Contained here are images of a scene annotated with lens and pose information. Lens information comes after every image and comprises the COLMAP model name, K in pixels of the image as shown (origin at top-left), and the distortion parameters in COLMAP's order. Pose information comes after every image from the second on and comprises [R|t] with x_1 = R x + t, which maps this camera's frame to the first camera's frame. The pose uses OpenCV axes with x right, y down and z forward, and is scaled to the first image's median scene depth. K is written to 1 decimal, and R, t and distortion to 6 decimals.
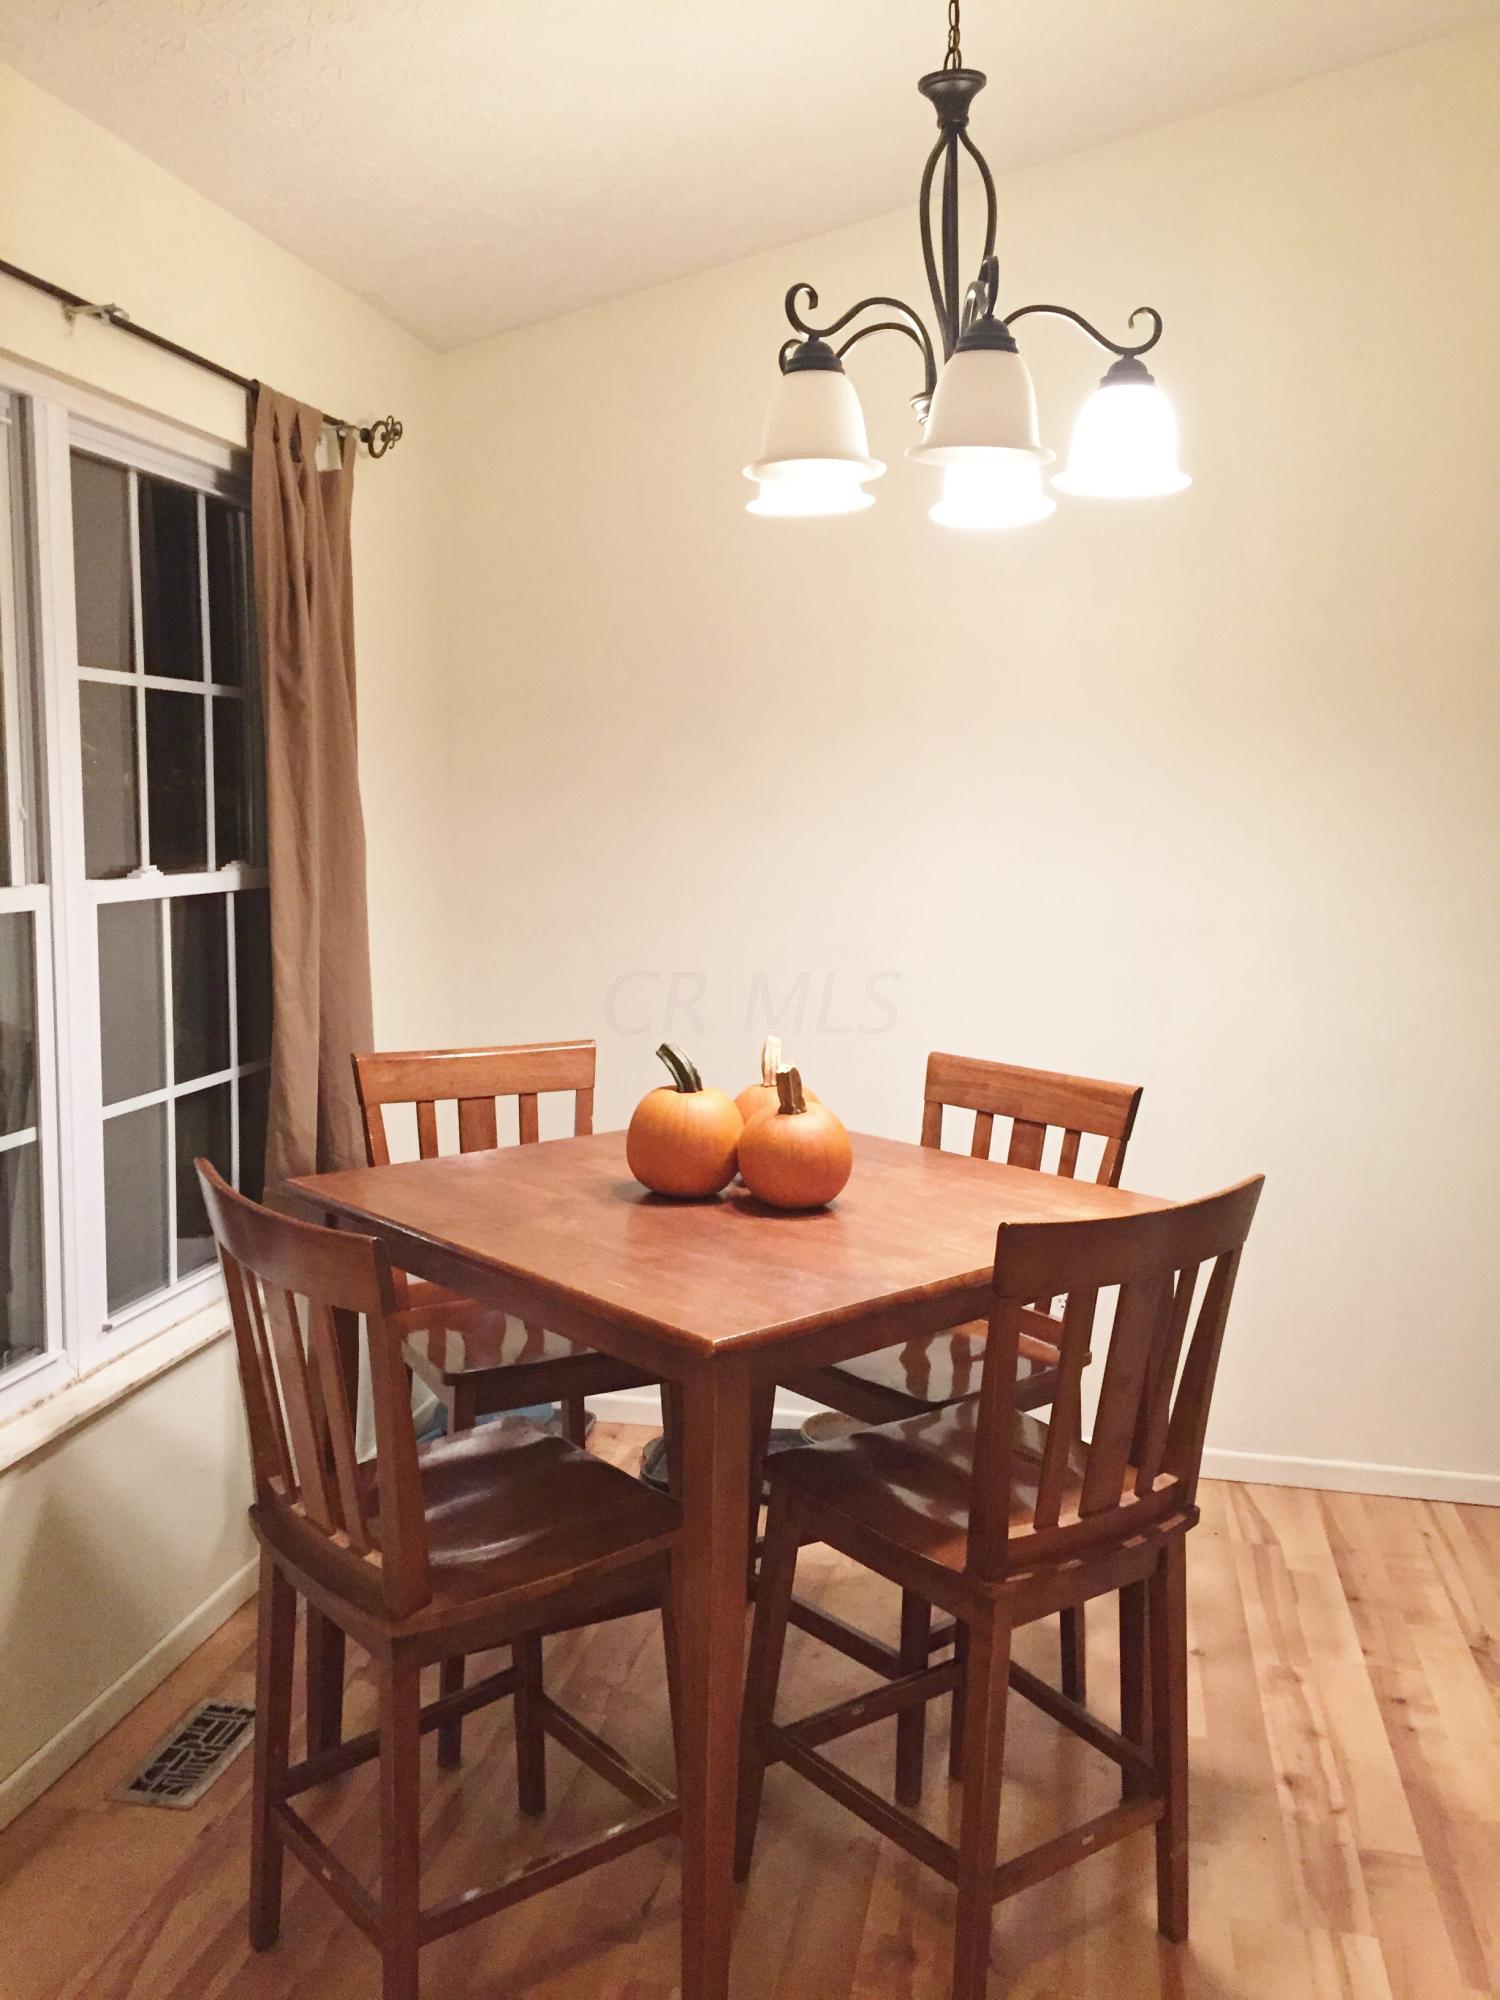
lens RADIAL K [[1712.9, 0, 741.2], [0, 1712.9, 998.8], [0, 0, 1]] dist [0.063704, -0.047613]
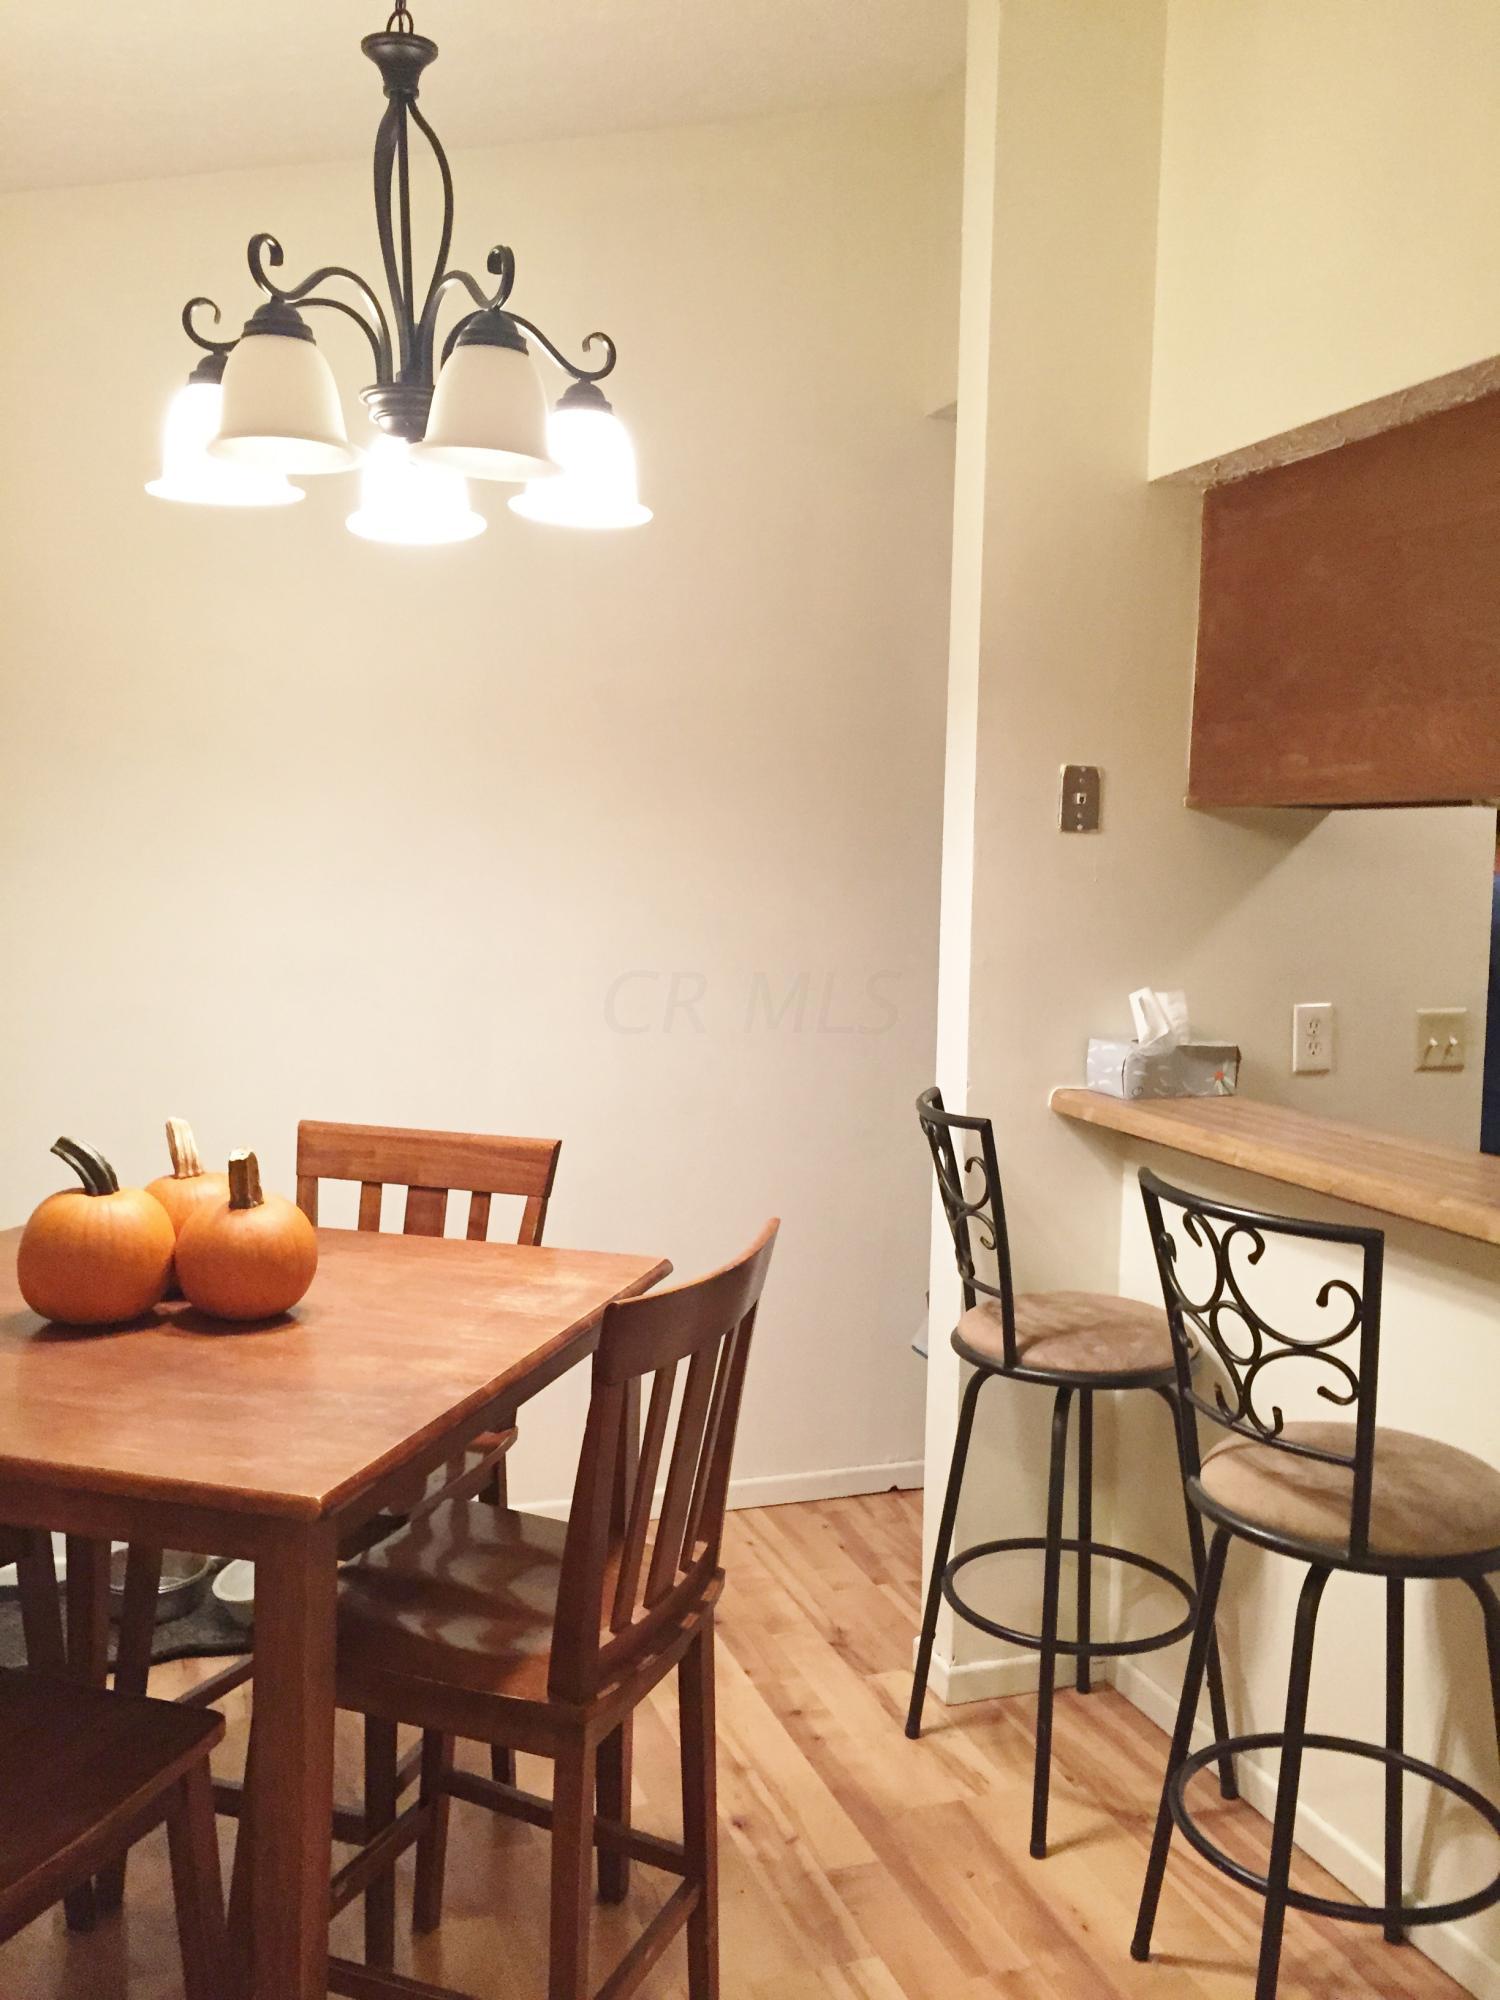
lens RADIAL K [[1712.9, 0, 745.6], [0, 1712.9, 998.4], [0, 0, 1]] dist [0.063704, -0.047613]
pose [[0.854992, -0.038715, 0.517194, -0.191157], [0.052052, 0.998580, -0.011301, -0.013157], [-0.516022, 0.036583, 0.855794, 0.137307]]
